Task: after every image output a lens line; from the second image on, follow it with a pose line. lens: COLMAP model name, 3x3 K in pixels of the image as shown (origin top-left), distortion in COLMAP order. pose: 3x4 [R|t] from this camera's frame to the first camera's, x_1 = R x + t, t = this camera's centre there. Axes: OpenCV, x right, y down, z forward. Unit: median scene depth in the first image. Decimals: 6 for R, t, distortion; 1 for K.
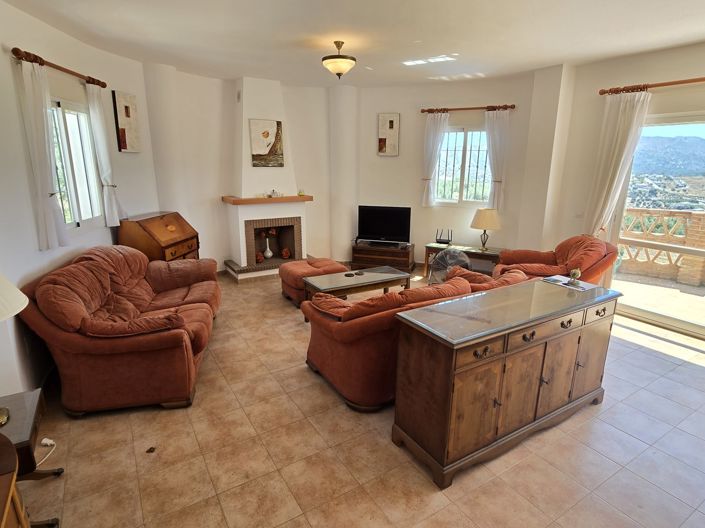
lens RADIAL K [[399.3, 0, 351.2], [0, 399.3, 264.3], [0, 0, 1]] dist [0.000016, -0.004213]
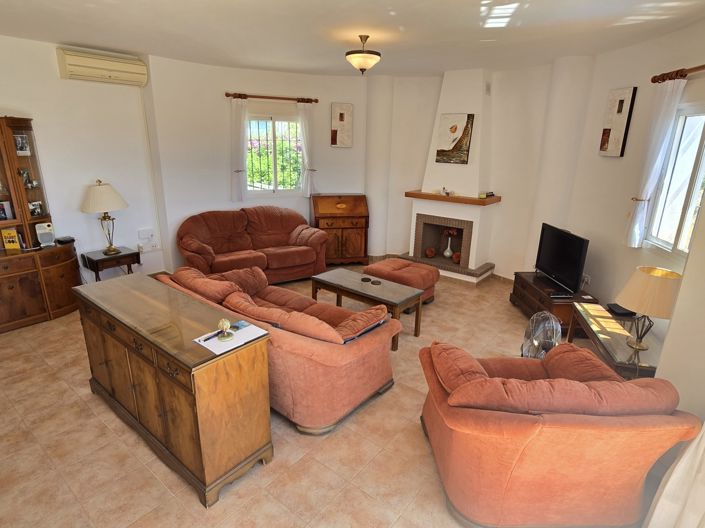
lens RADIAL K [[399.3, 0, 351.2], [0, 399.3, 264.3], [0, 0, 1]] dist [0.000016, -0.004213]
pose [[0.331935, 0.279870, -0.900828, 0.963307], [-0.255074, 0.946028, 0.199923, -0.218817], [0.908161, 0.163416, 0.385407, 0.683203]]
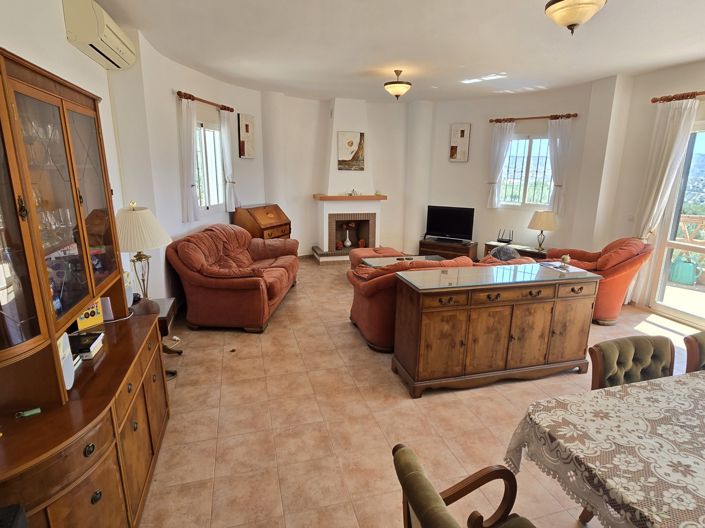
lens RADIAL K [[399.3, 0, 351.2], [0, 399.3, 264.3], [0, 0, 1]] dist [0.000016, -0.004213]
pose [[0.960325, 0.070294, -0.269880, 0.209388], [-0.075291, 0.997128, -0.008195, 0.073590], [0.268529, 0.028190, 0.962859, -0.233922]]
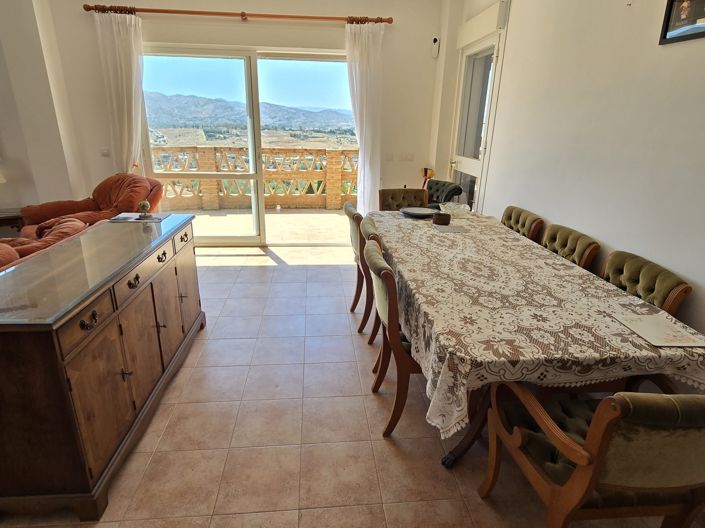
lens RADIAL K [[399.3, 0, 351.2], [0, 399.3, 264.3], [0, 0, 1]] dist [0.000016, -0.004213]
pose [[0.443102, -0.297195, 0.845775, -0.025457], [0.205150, 0.952029, 0.227053, 0.031223], [-0.872682, 0.072903, 0.482816, 0.127130]]
